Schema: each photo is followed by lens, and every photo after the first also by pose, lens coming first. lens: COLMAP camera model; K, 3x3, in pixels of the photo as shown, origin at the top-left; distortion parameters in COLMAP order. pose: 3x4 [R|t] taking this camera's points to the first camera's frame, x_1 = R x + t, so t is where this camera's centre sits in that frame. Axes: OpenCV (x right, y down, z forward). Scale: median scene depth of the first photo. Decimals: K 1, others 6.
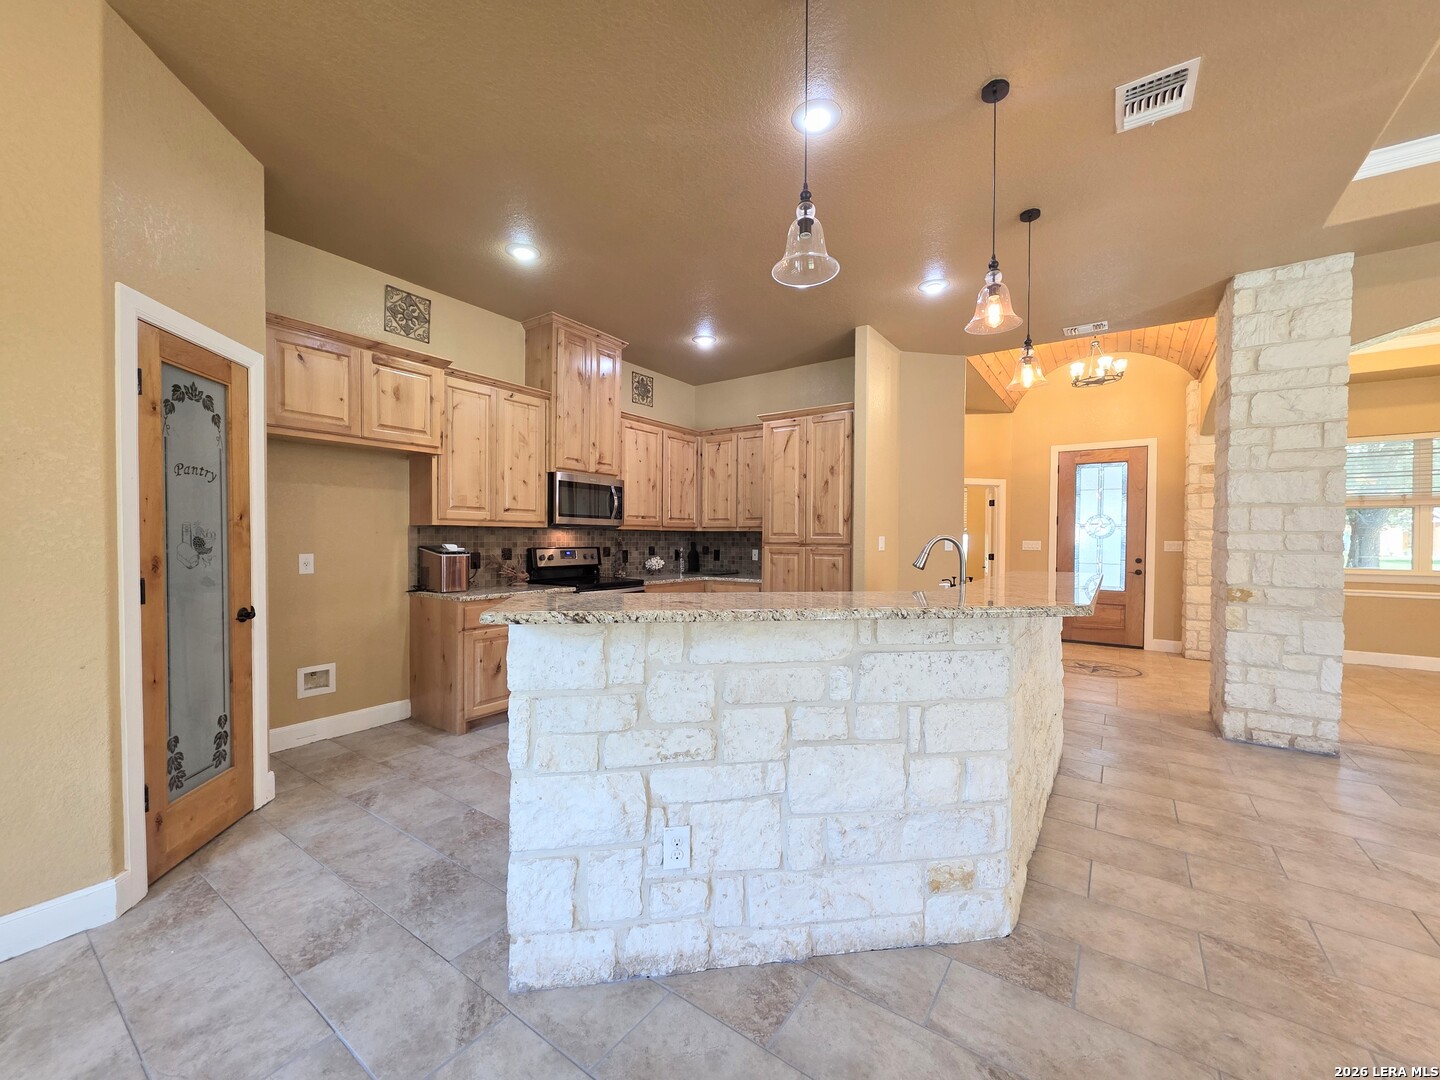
lens RADIAL K [[573.4, 0, 707.8], [0, 573.4, 545.6], [0, 0, 1]] dist [0.002335, -0.000037]
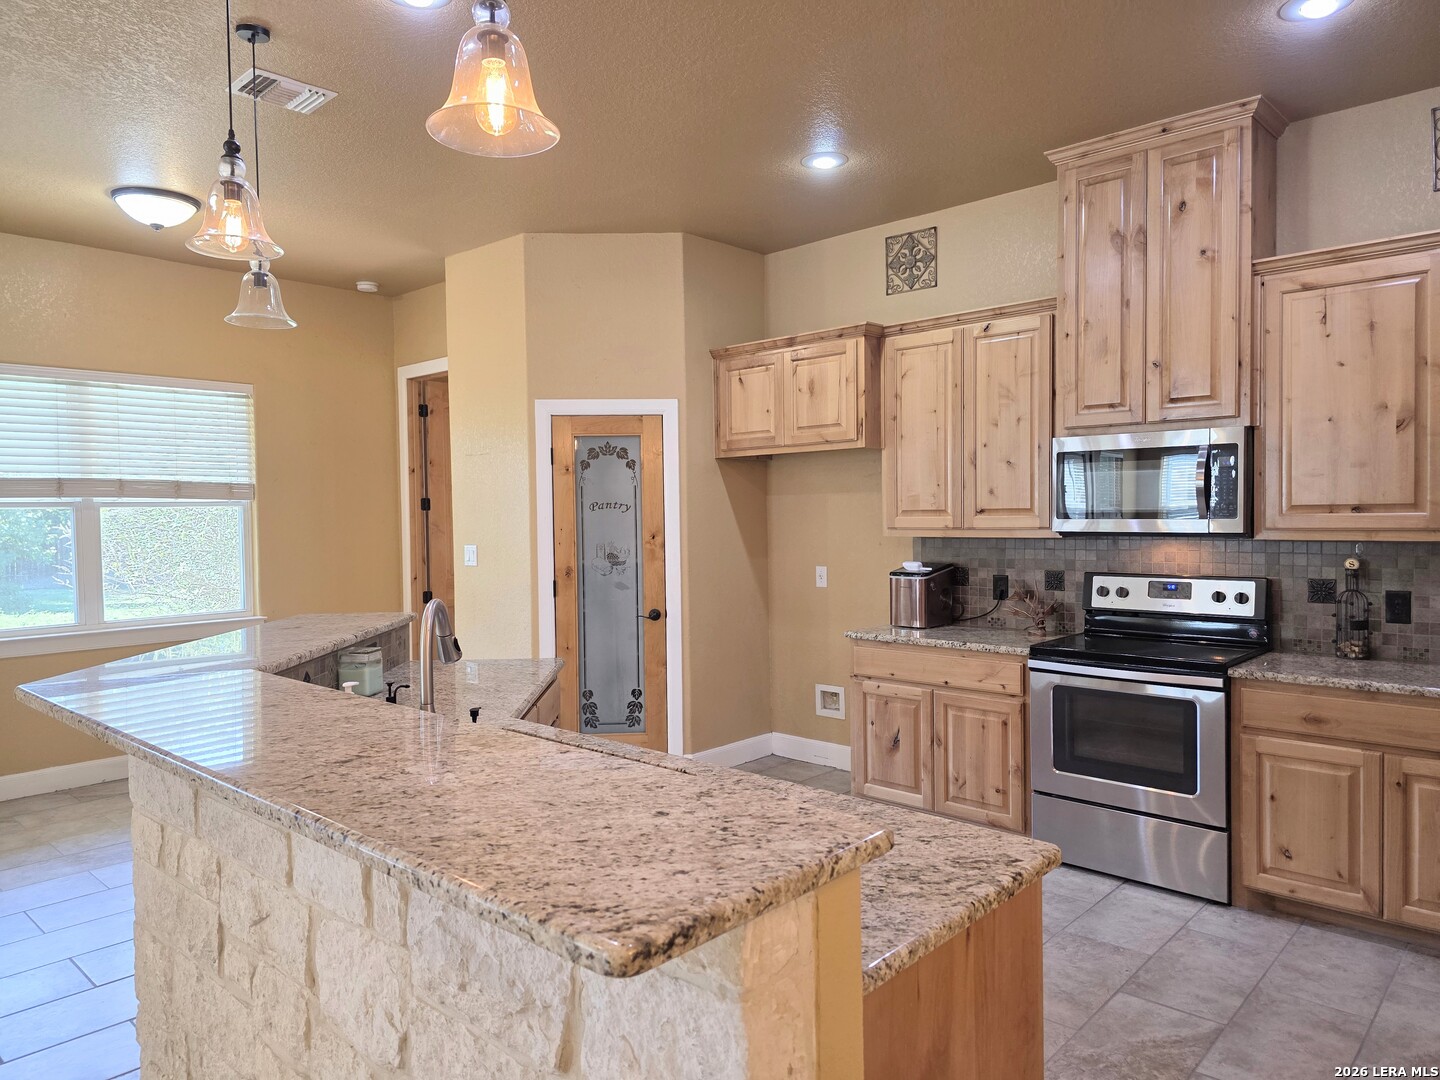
lens RADIAL K [[962.2, 0, 720.0], [0, 962.2, 540.0], [0, 0, 1]] dist [0.091452, -0.094846]
pose [[-0.121943, 0.023680, -0.992255, 0.914236], [-0.000061, 0.999715, 0.023866, -0.067886], [0.992537, 0.002971, -0.121906, 1.022110]]
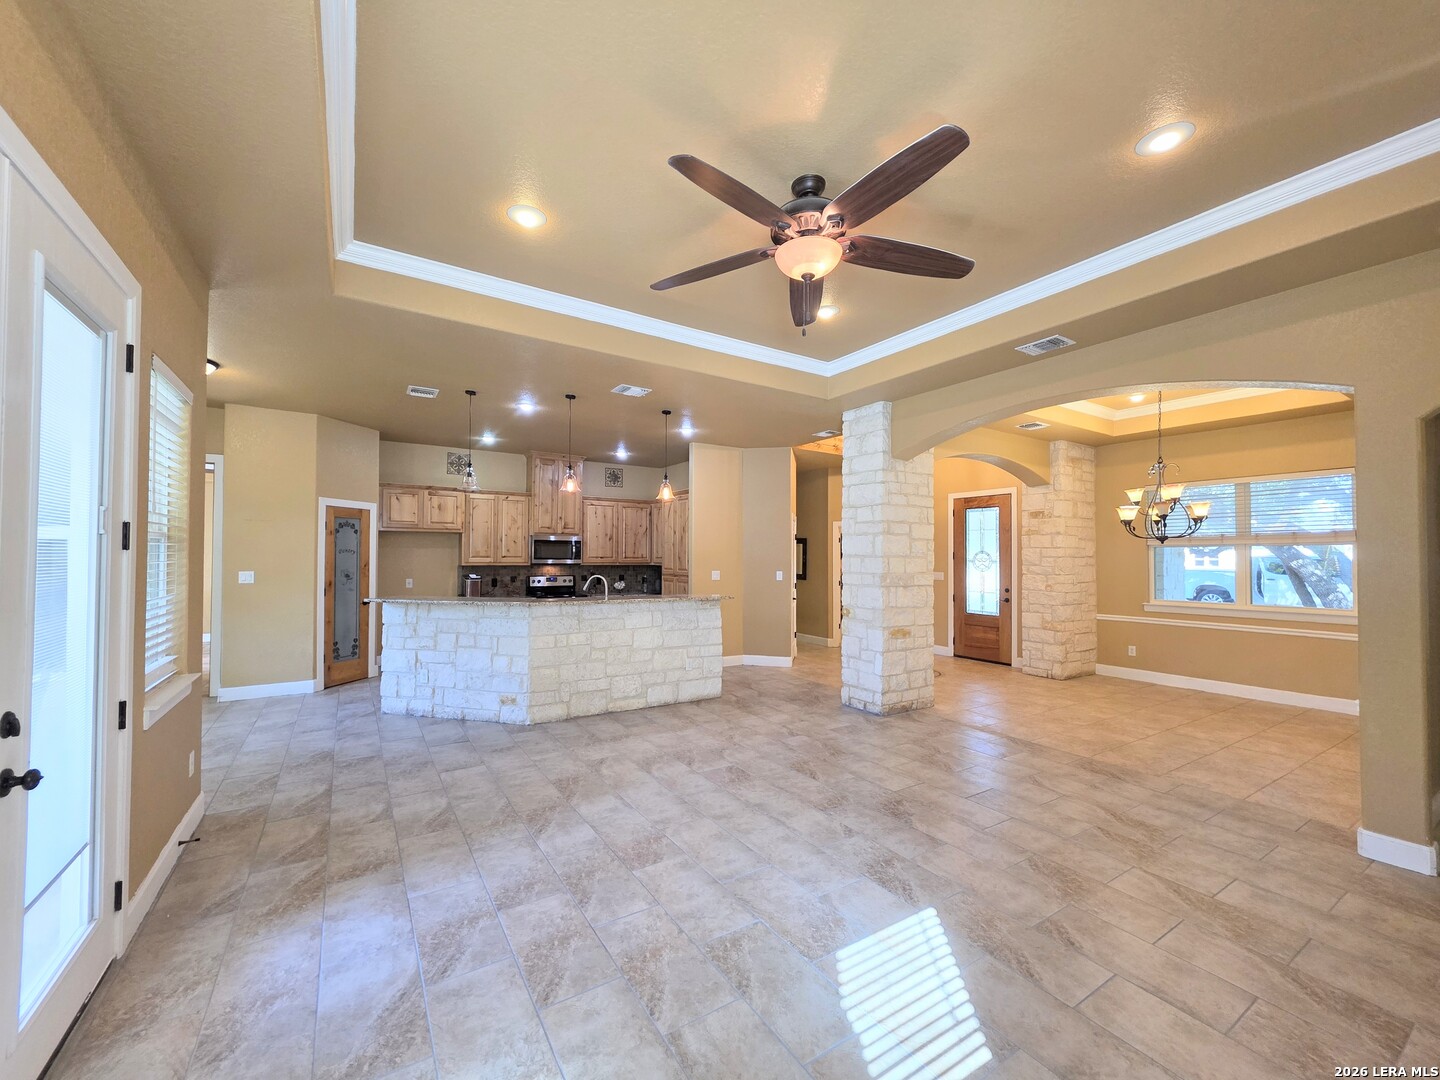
lens RADIAL K [[573.4, 0, 707.8], [0, 573.4, 545.6], [0, 0, 1]] dist [0.002335, -0.000037]
pose [[0.926665, -0.008338, -0.375795, 1.232597], [-0.004876, 0.999403, -0.034197, -0.044530], [0.375856, 0.033522, 0.926072, -0.650800]]
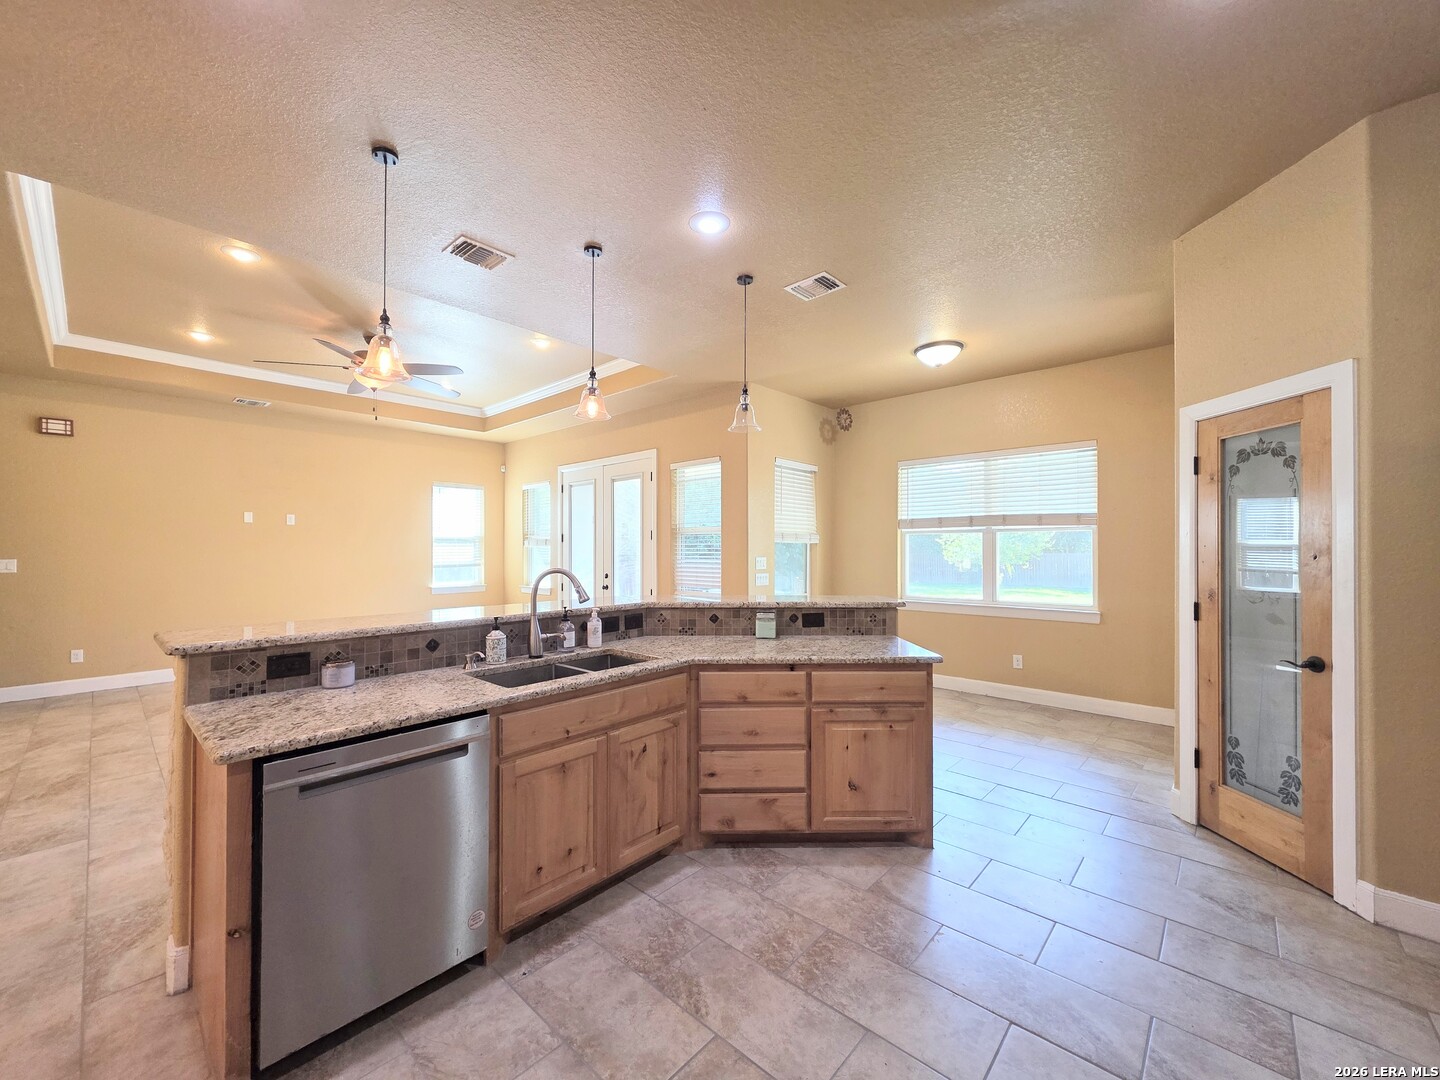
lens RADIAL K [[573.4, 0, 707.8], [0, 573.4, 545.6], [0, 0, 1]] dist [0.002335, -0.000037]
pose [[-0.992059, -0.006876, 0.125584, 0.024215], [-0.006416, 0.999971, 0.004063, -0.047780], [-0.125608, 0.003225, -0.992075, 1.481607]]
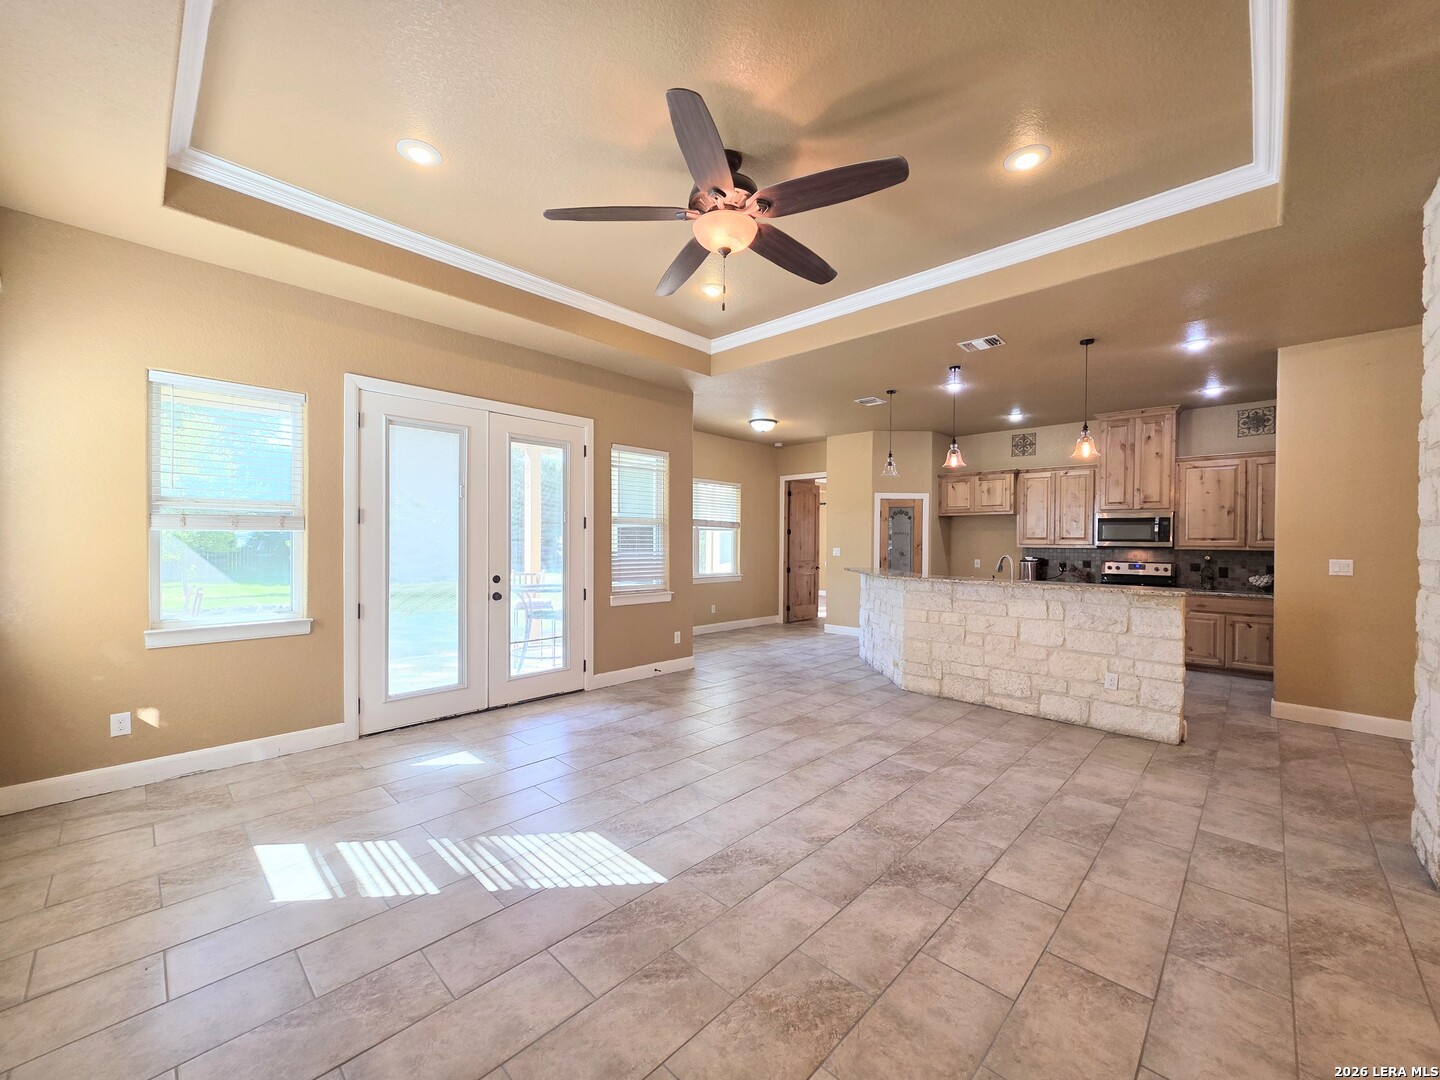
lens RADIAL K [[569.4, 0, 712.2], [0, 569.4, 546.7], [0, 0, 1]] dist [0.001924, 0.000010]
pose [[-0.145805, 0.001740, -0.989312, 1.870373], [-0.022523, 0.999733, 0.005078, -0.025753], [0.989057, 0.023023, -0.145727, 0.229552]]
